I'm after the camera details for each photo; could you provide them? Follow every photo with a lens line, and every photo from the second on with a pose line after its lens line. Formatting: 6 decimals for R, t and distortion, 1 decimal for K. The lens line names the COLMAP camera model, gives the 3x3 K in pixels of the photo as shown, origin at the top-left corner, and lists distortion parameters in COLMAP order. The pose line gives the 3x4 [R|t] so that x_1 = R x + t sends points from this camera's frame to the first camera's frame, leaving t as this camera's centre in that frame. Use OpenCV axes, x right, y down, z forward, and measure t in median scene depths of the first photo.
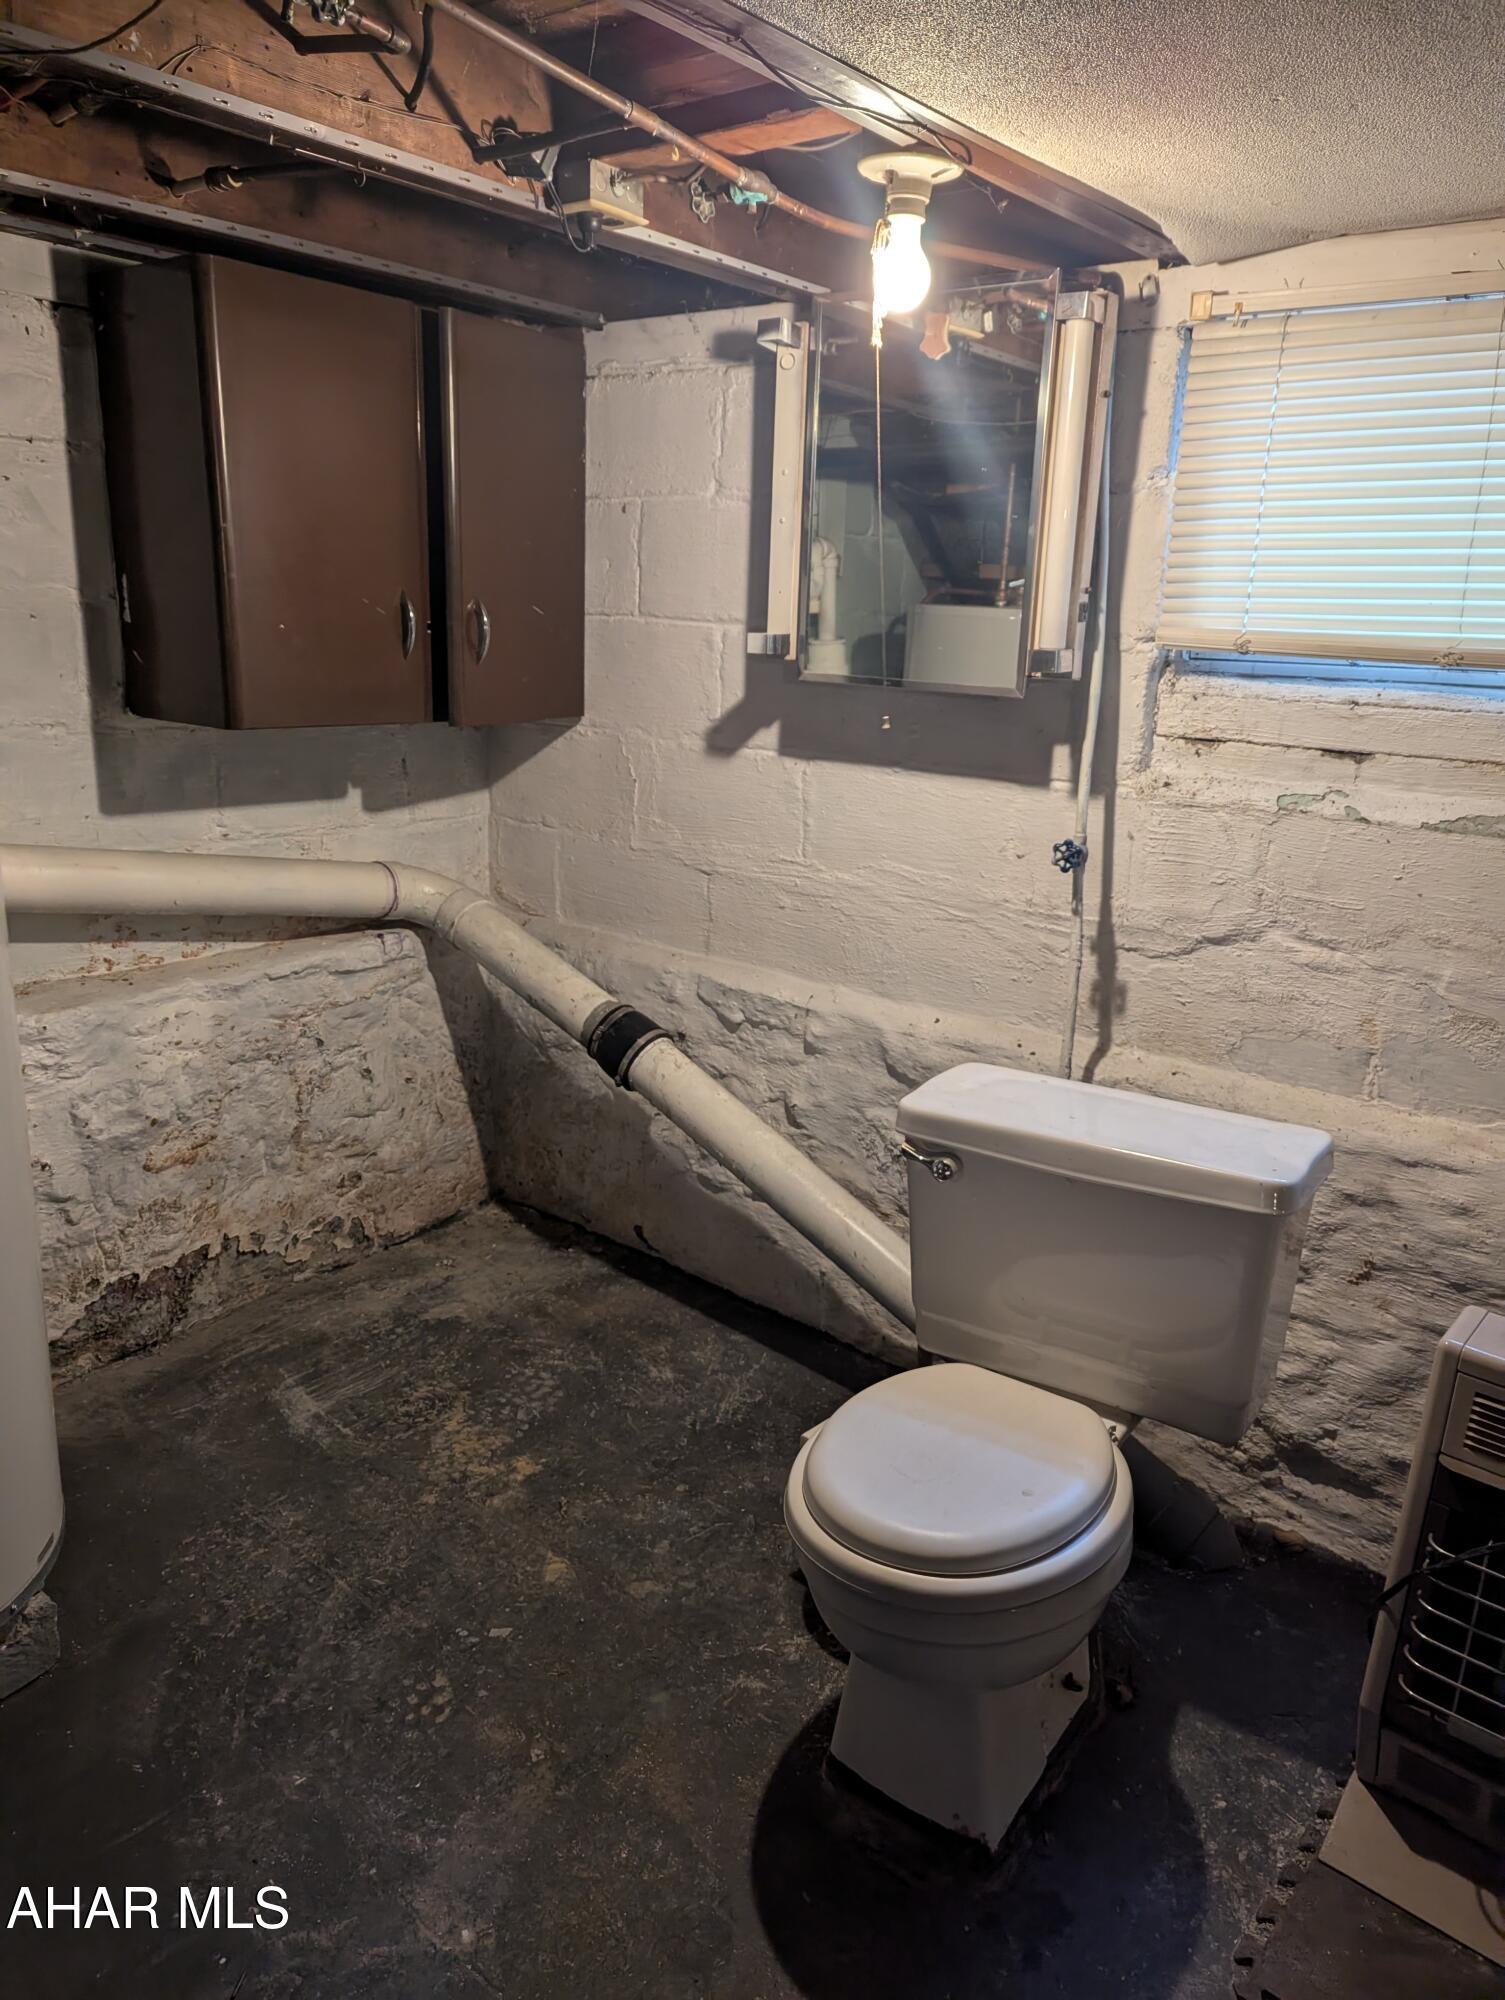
lens RADIAL K [[1420.9, 0, 749.3], [0, 1420.9, 1002.0], [0, 0, 1]] dist [0.052639, -0.039269]
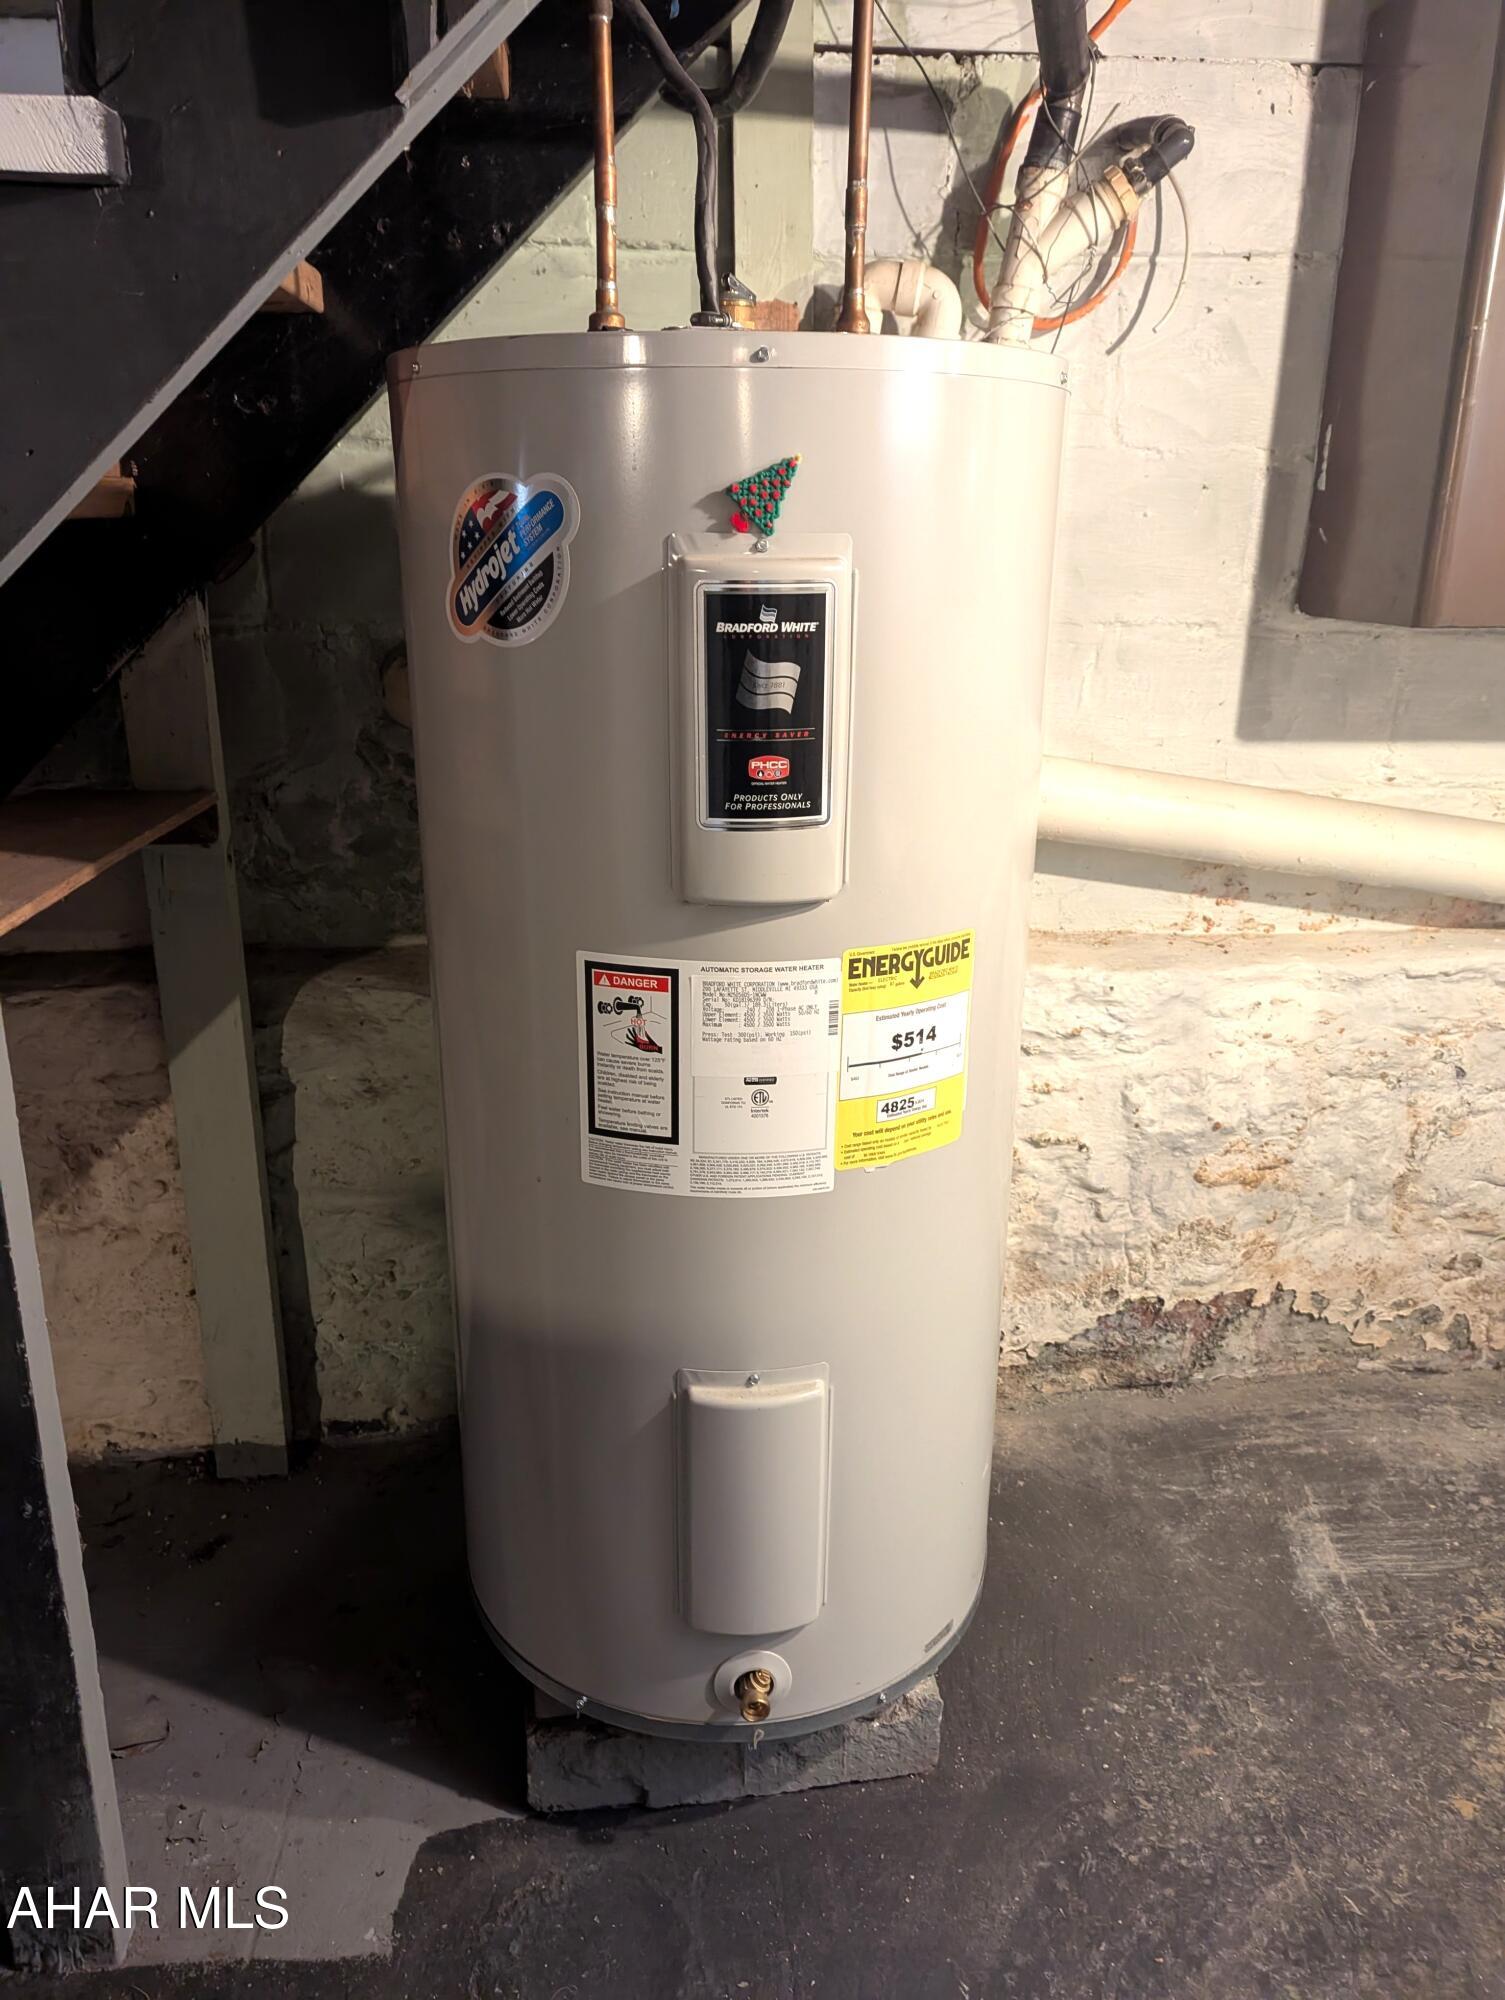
lens RADIAL K [[1420.9, 0, 749.0], [0, 1420.9, 994.5], [0, 0, 1]] dist [0.052639, -0.039269]
pose [[0.690945, 0.195233, -0.696046, -0.053670], [-0.175068, 0.979371, 0.100917, -0.023447], [0.701389, 0.052127, 0.710870, 0.242480]]
